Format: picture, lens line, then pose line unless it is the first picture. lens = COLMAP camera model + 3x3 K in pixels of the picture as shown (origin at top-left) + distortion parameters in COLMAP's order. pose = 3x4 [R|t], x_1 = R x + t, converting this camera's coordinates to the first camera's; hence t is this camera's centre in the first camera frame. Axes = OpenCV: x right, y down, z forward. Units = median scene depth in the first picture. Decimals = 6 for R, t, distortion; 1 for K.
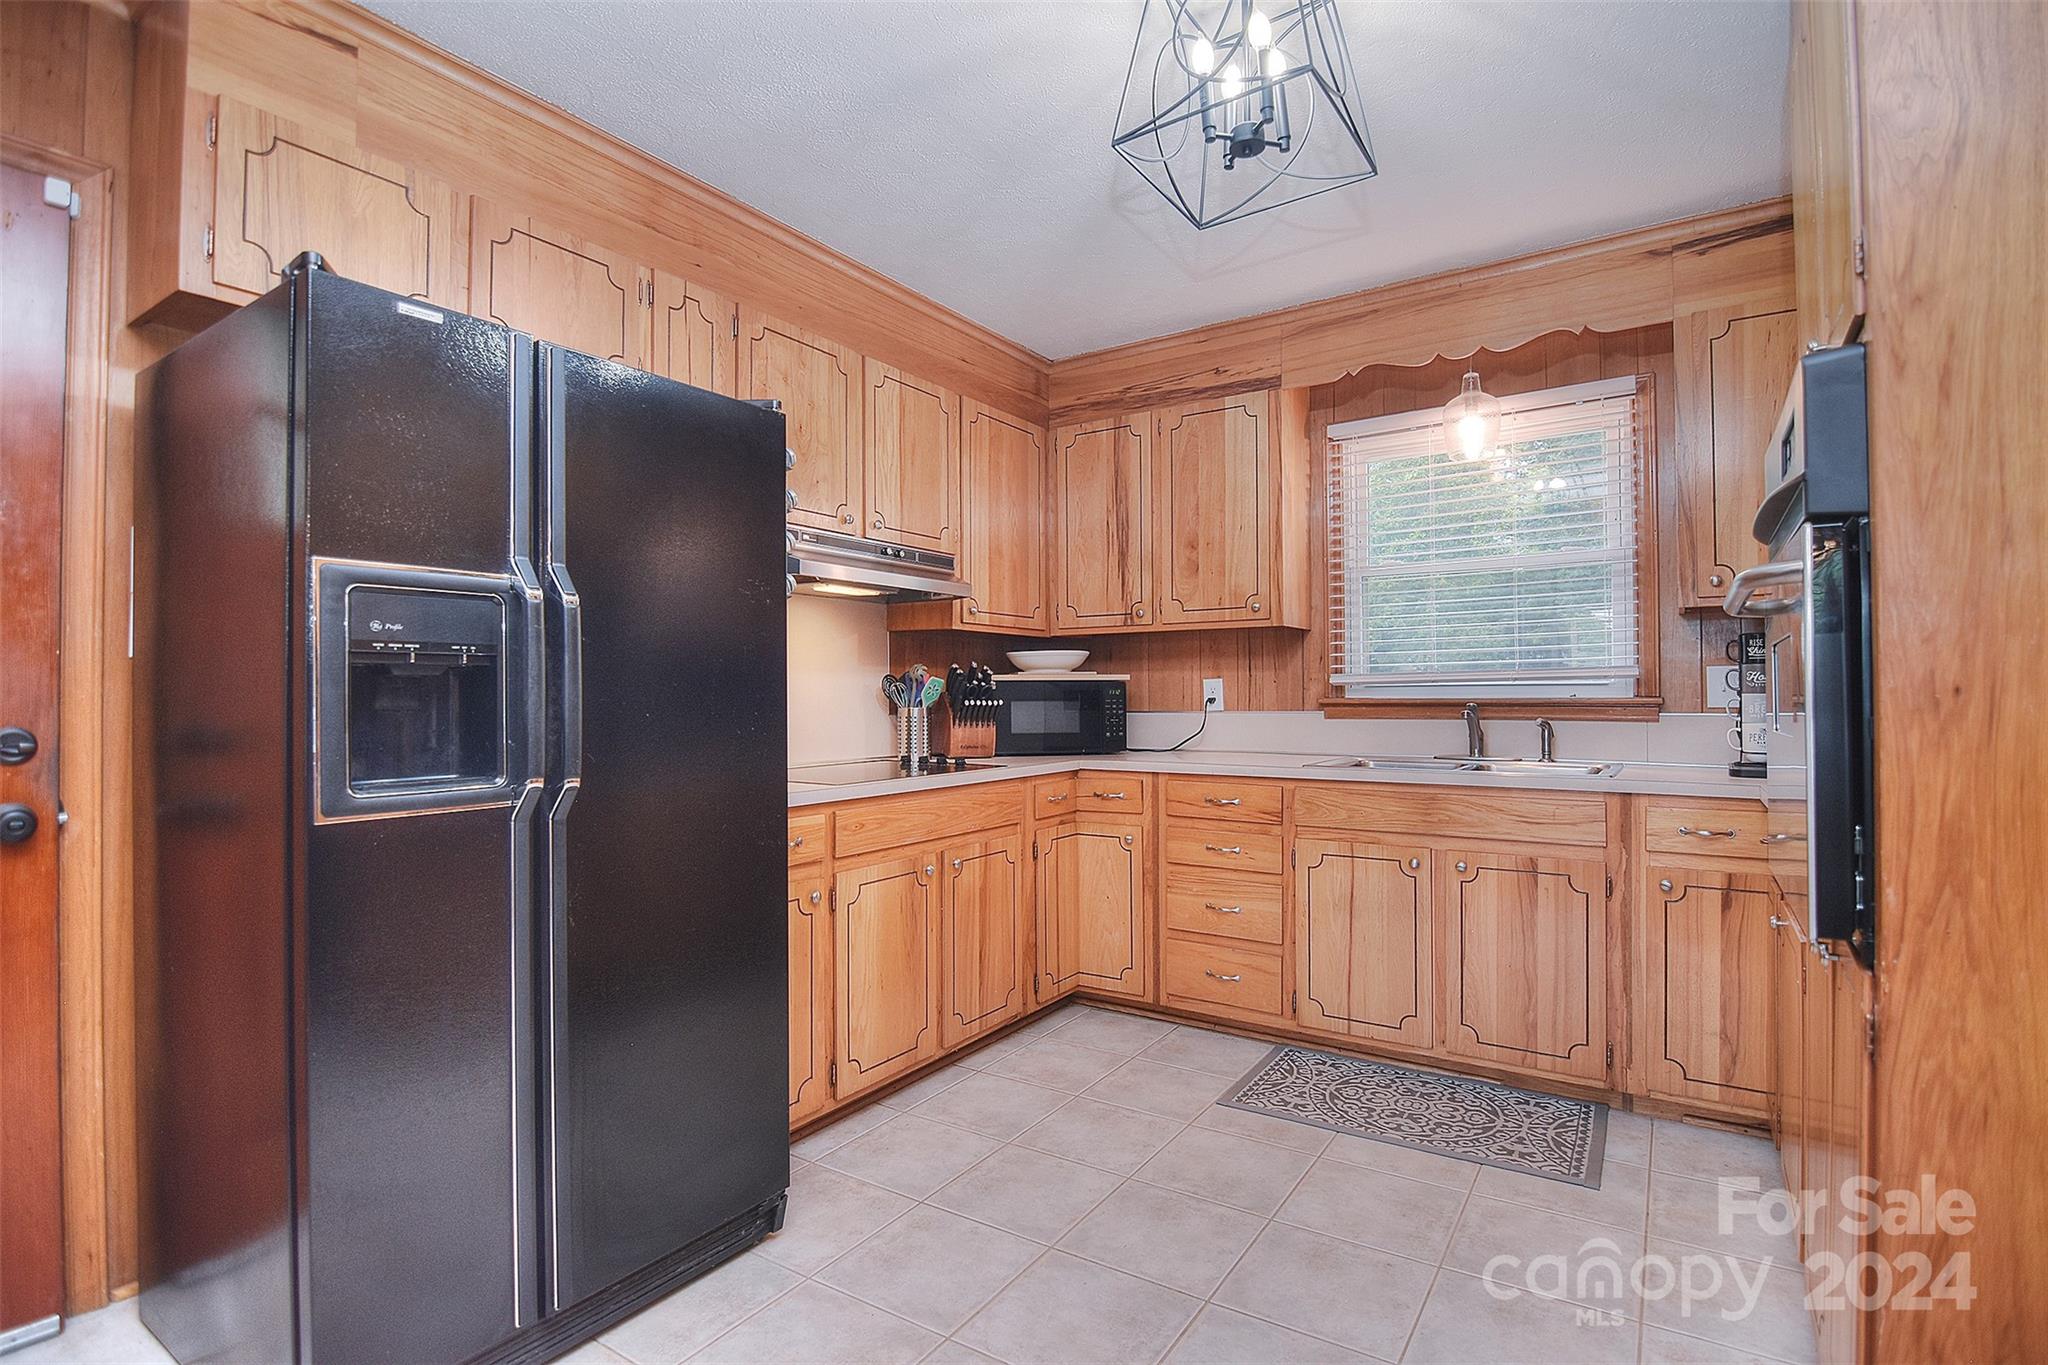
lens RADIAL K [[985.3, 0, 1021.9], [0, 985.3, 685.2], [0, 0, 1]] dist [-0.005860, -0.005623]
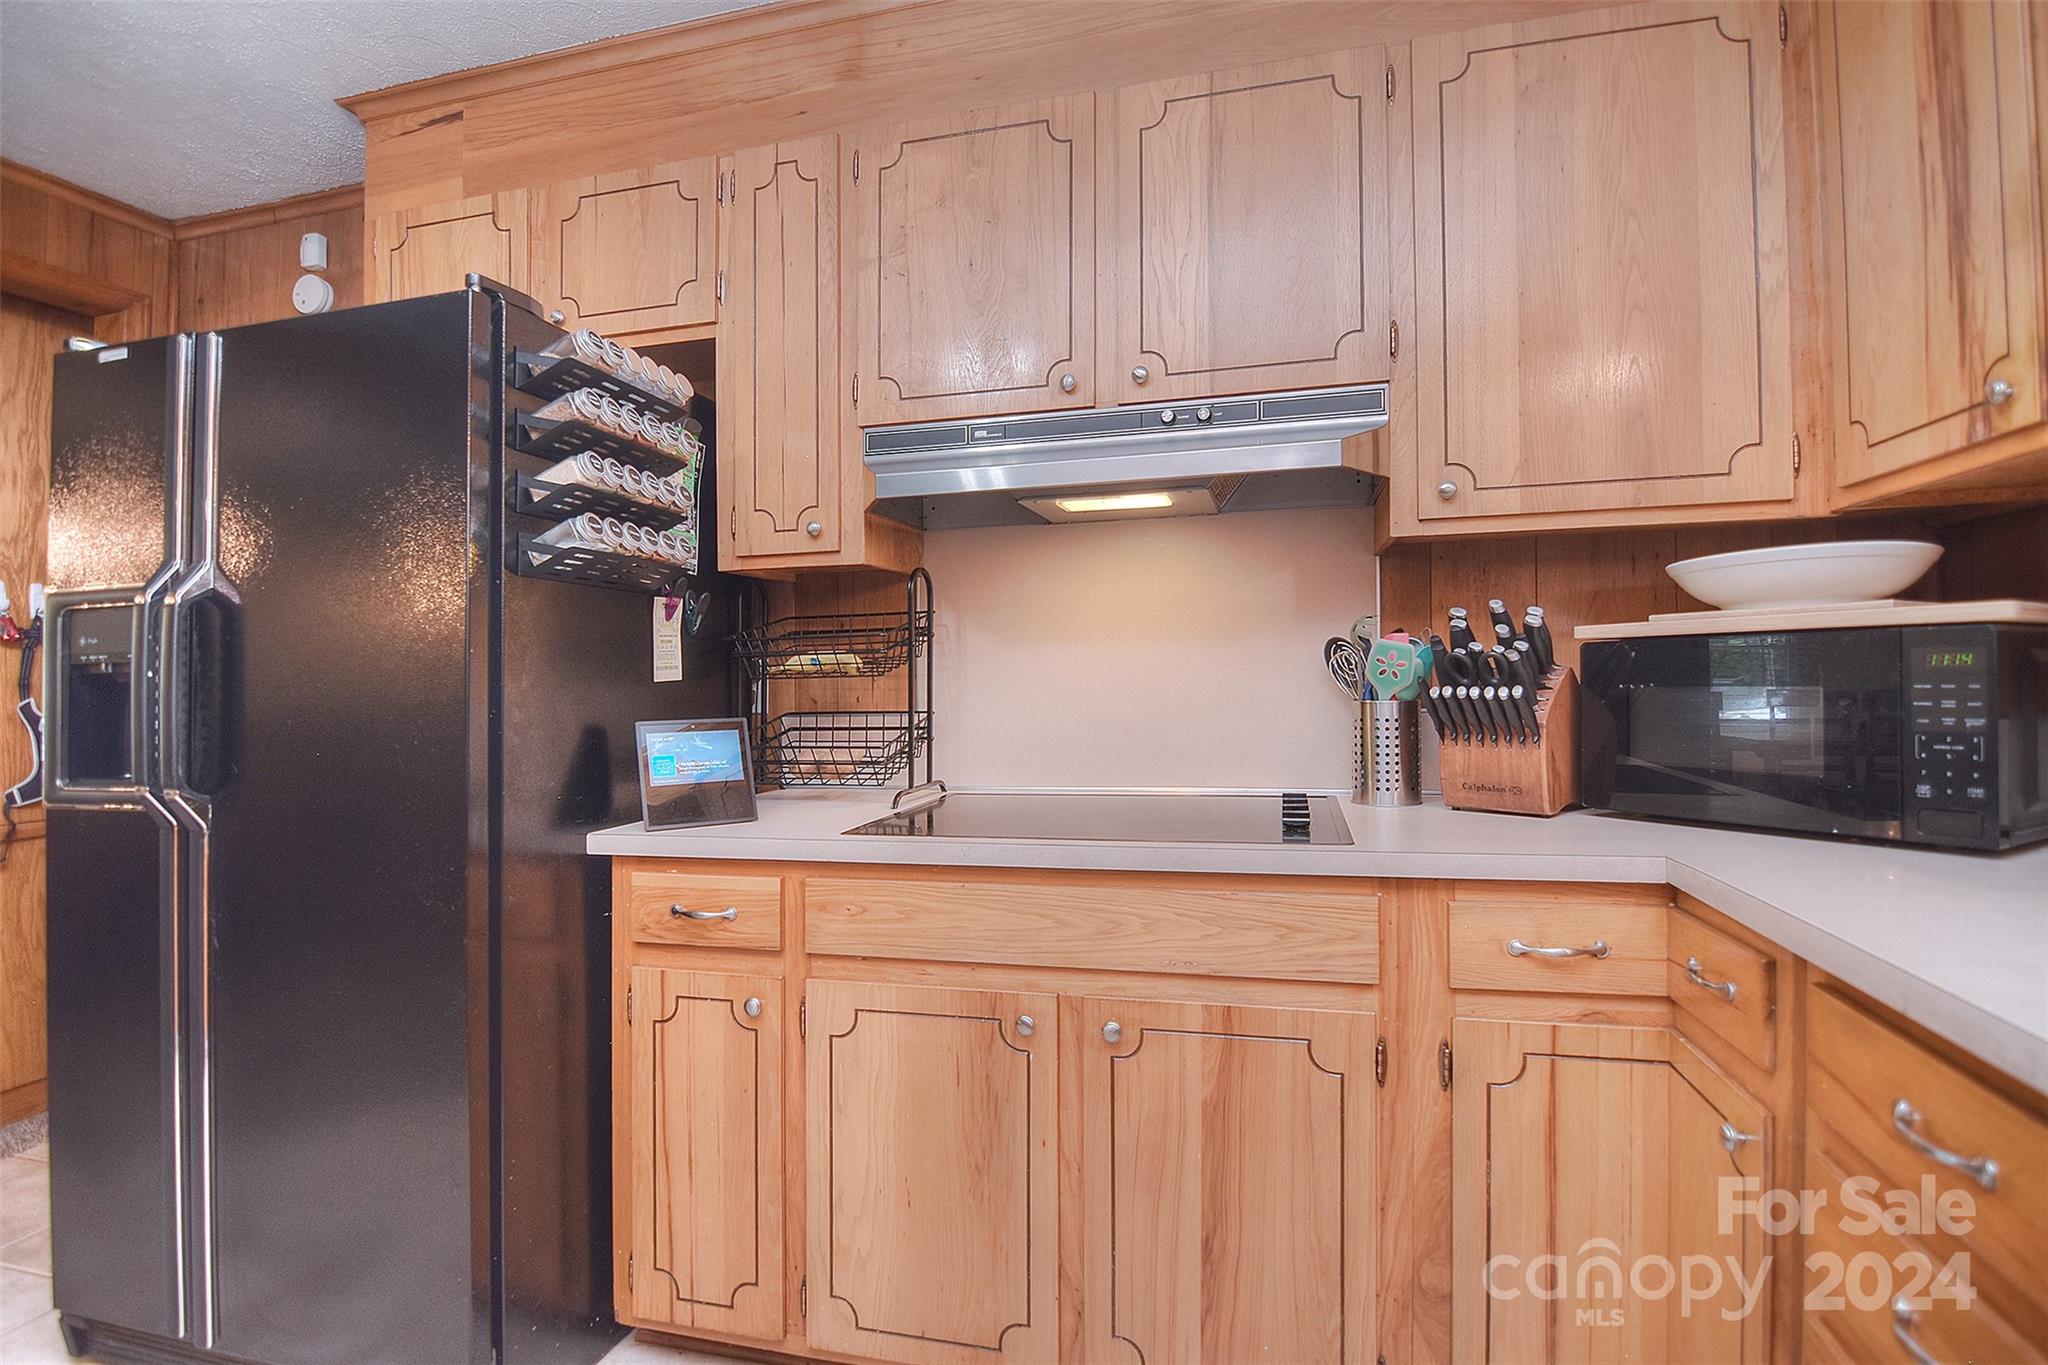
lens RADIAL K [[985.3, 0, 1021.2], [0, 985.3, 653.6], [0, 0, 1]] dist [-0.005860, -0.005623]
pose [[0.332731, -0.019048, -0.942829, 0.329388], [0.028969, 0.999531, -0.009970, -0.001126], [0.942577, -0.023996, 0.333127, 0.692015]]
